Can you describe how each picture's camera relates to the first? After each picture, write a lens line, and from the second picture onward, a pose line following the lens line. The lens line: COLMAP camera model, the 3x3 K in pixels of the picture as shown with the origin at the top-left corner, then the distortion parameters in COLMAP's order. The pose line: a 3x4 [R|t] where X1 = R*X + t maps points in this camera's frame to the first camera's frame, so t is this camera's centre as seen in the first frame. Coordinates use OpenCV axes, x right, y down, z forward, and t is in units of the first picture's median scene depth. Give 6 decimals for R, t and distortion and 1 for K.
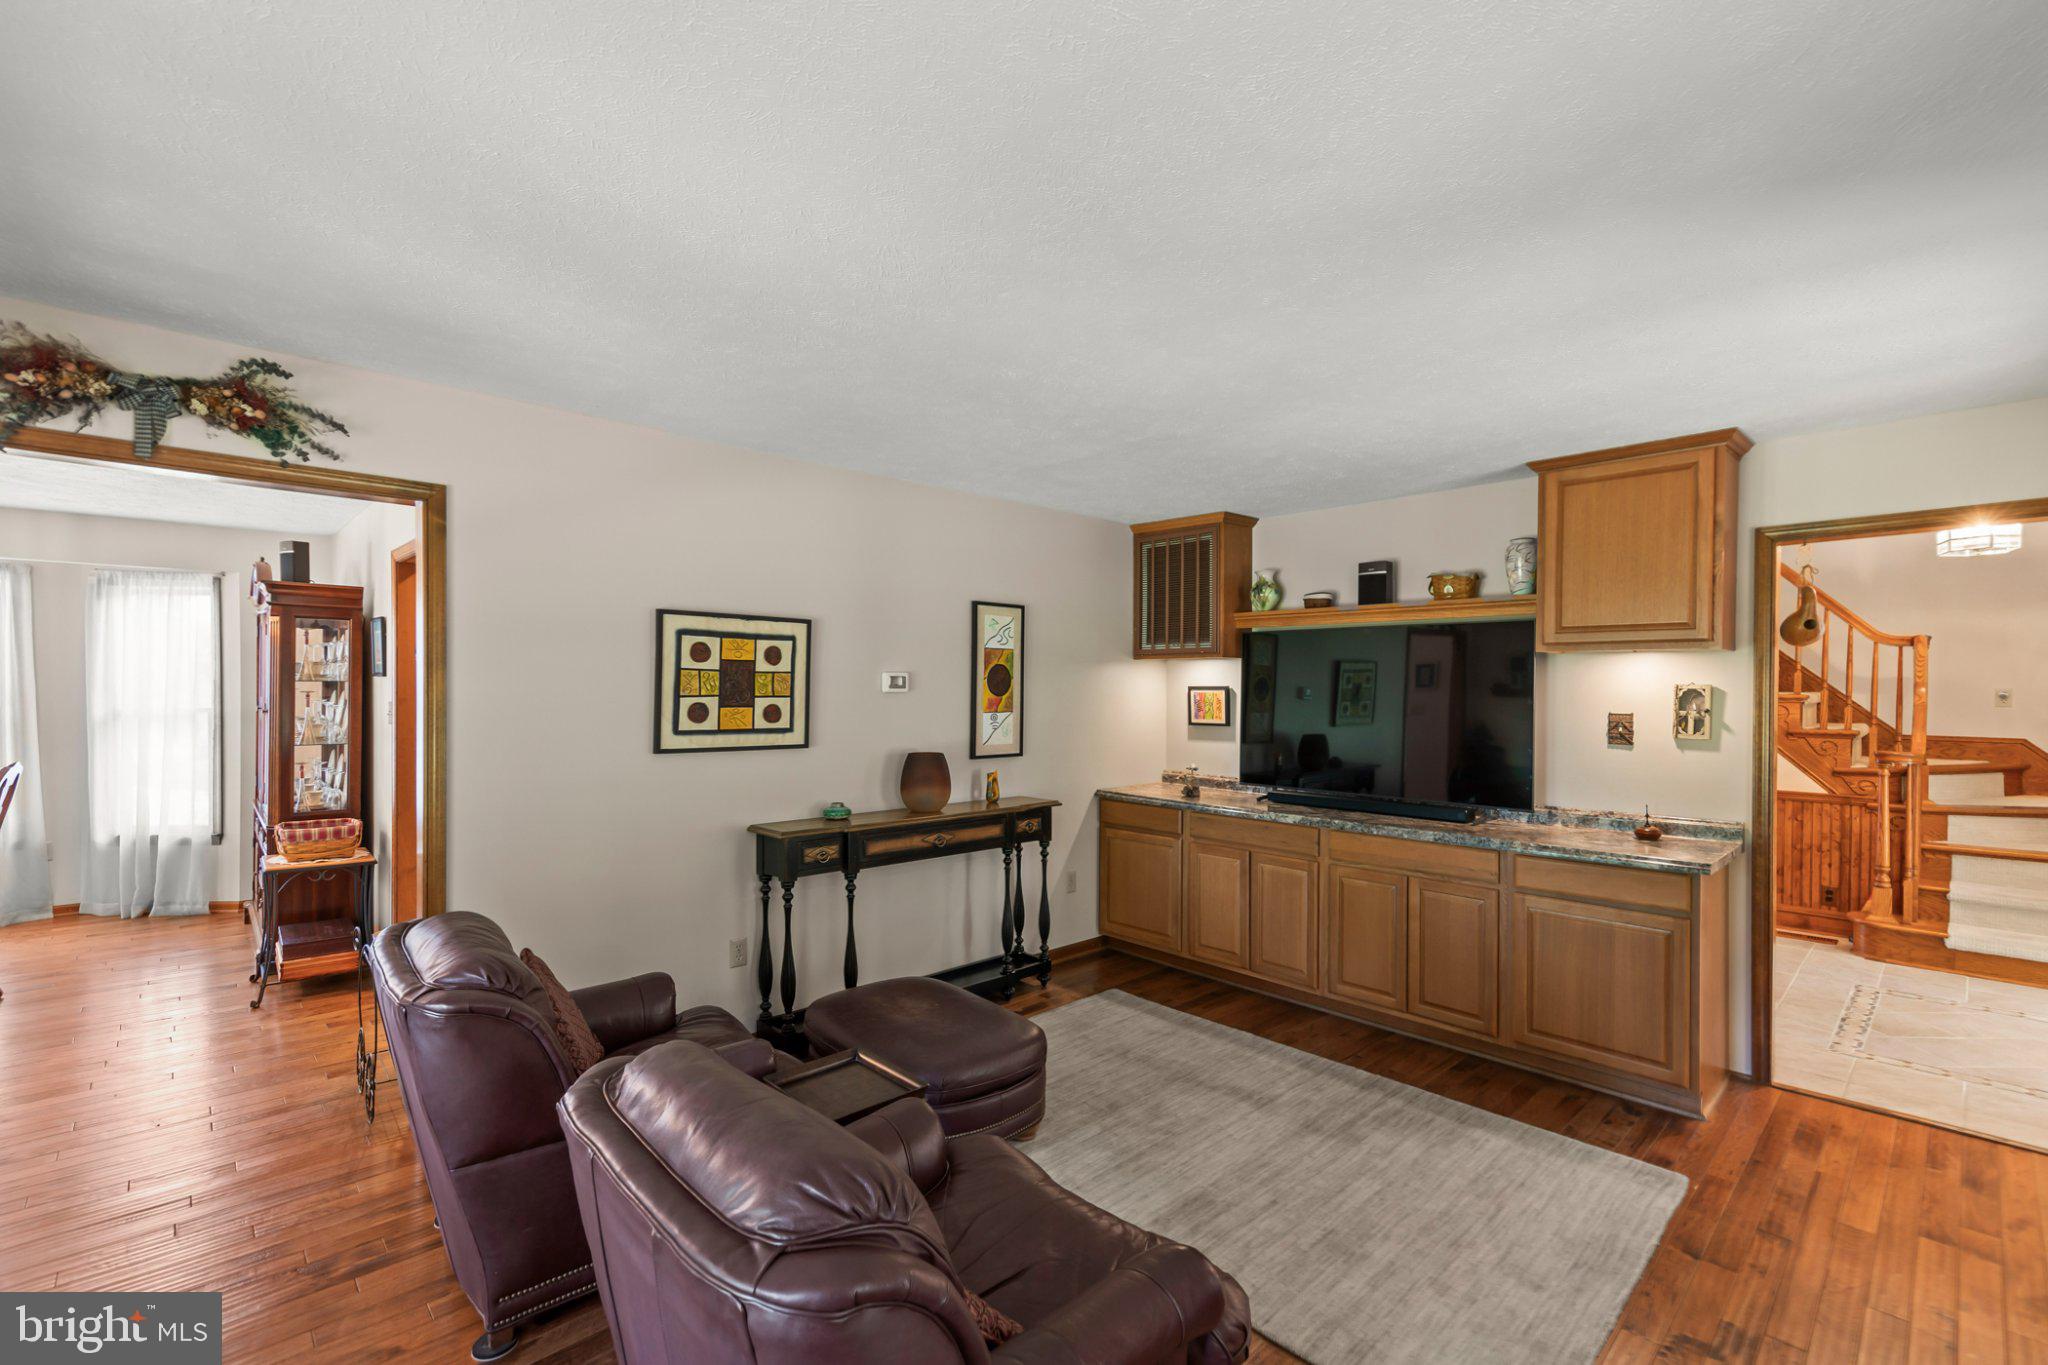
lens RADIAL K [[887.6, 0, 1025.4], [0, 887.6, 692.4], [0, 0, 1]] dist [0.029792, 0.000044]
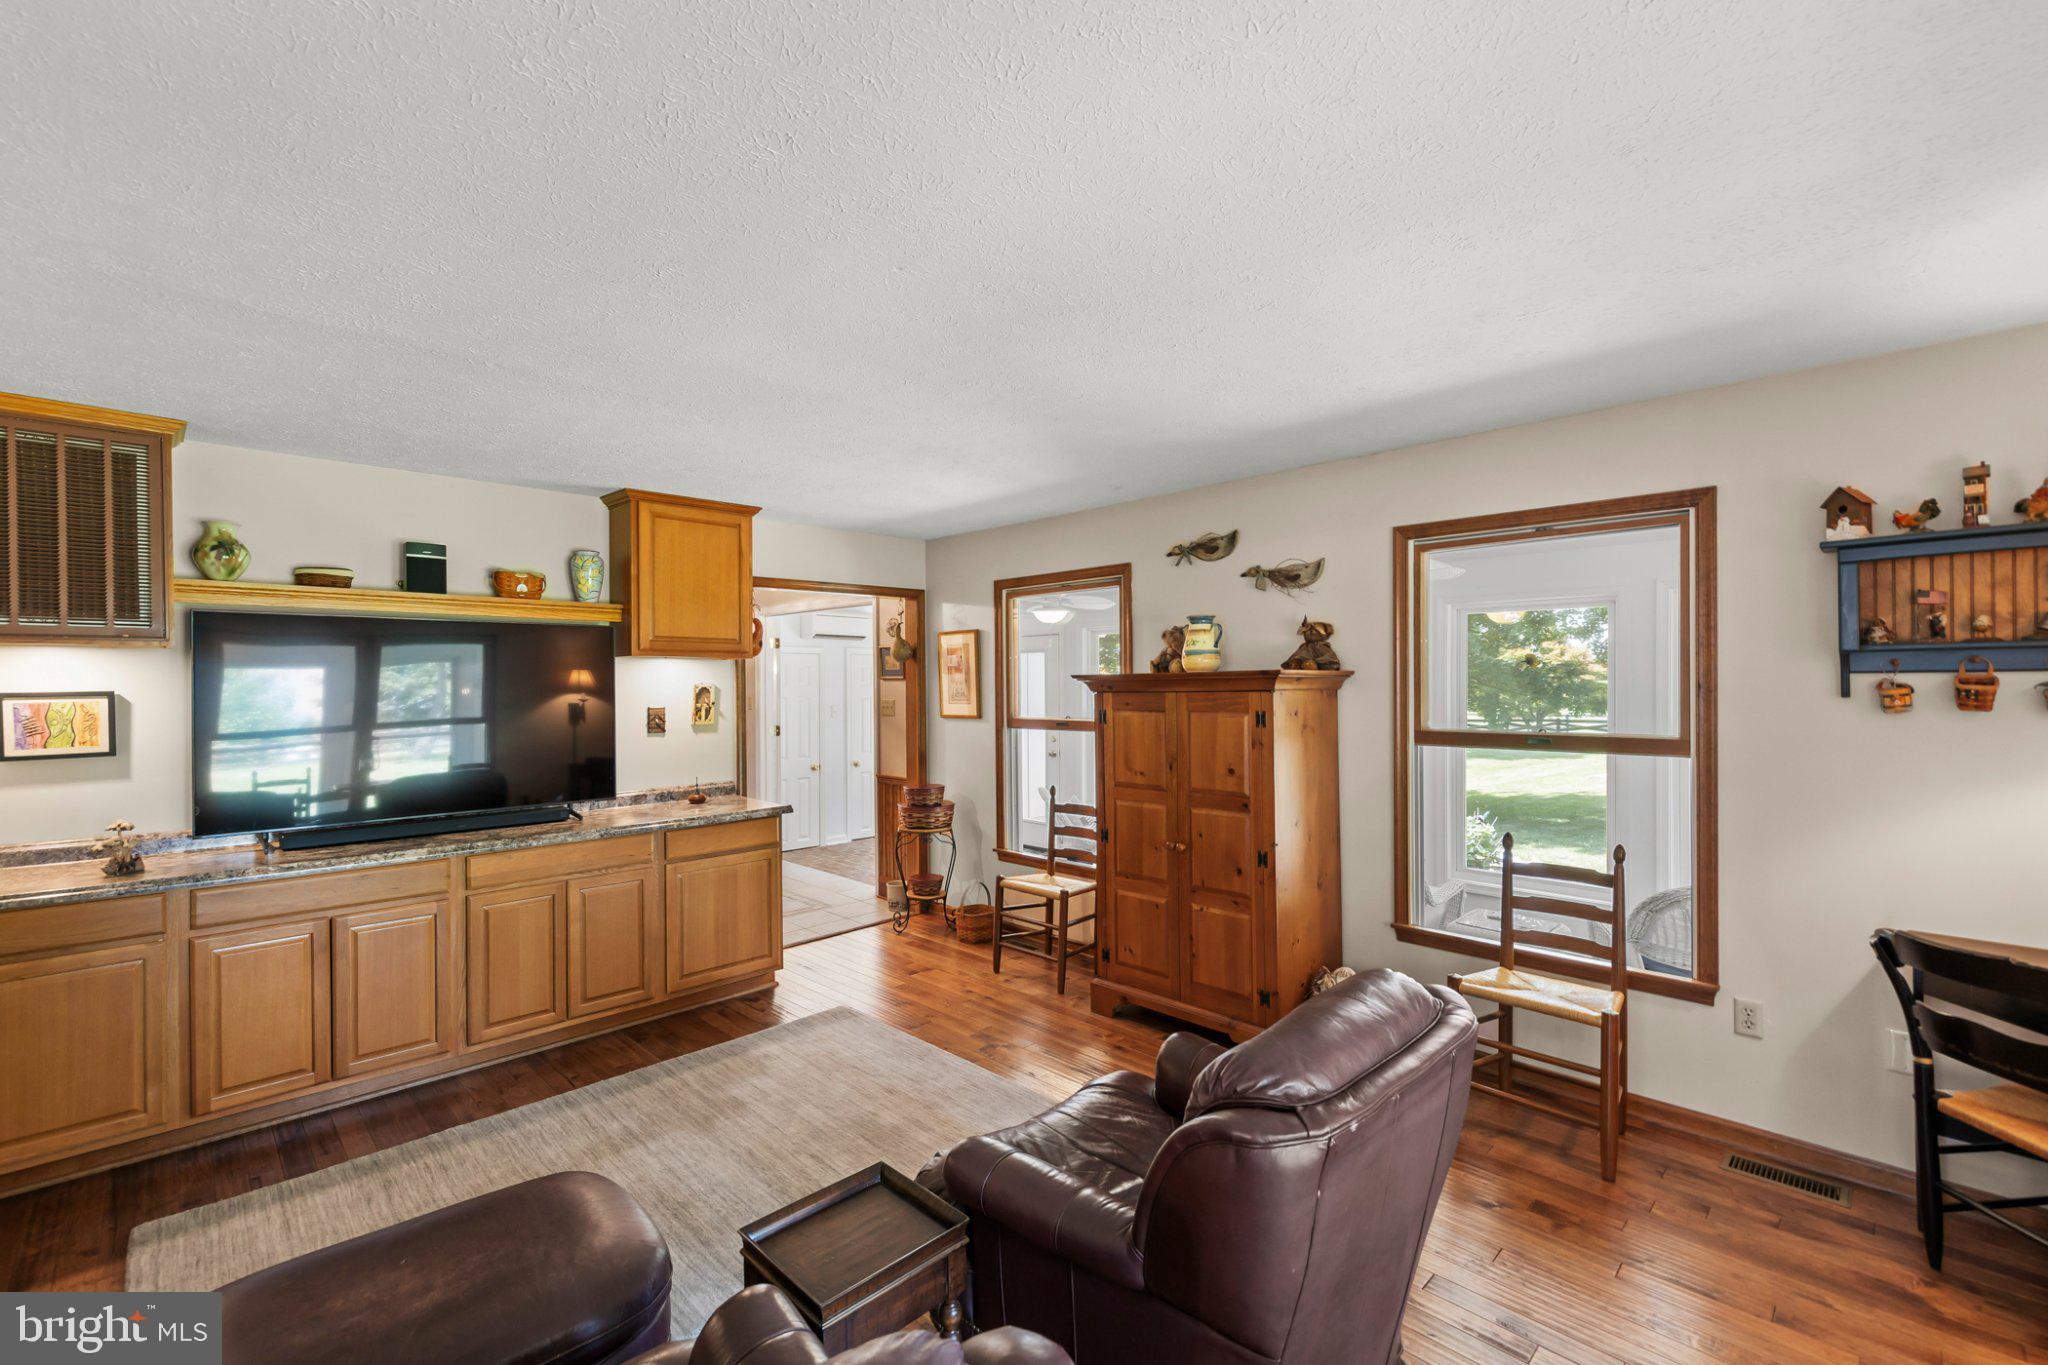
lens RADIAL K [[894.7, 0, 1024.0], [0, 894.7, 682.5], [0, 0, 1]] dist [0.028367, -0.000237]
pose [[-0.006254, -0.005063, 0.999968, -0.569125], [0.013695, 0.999893, 0.005148, -0.010467], [-0.999887, 0.013727, -0.006184, 0.503610]]
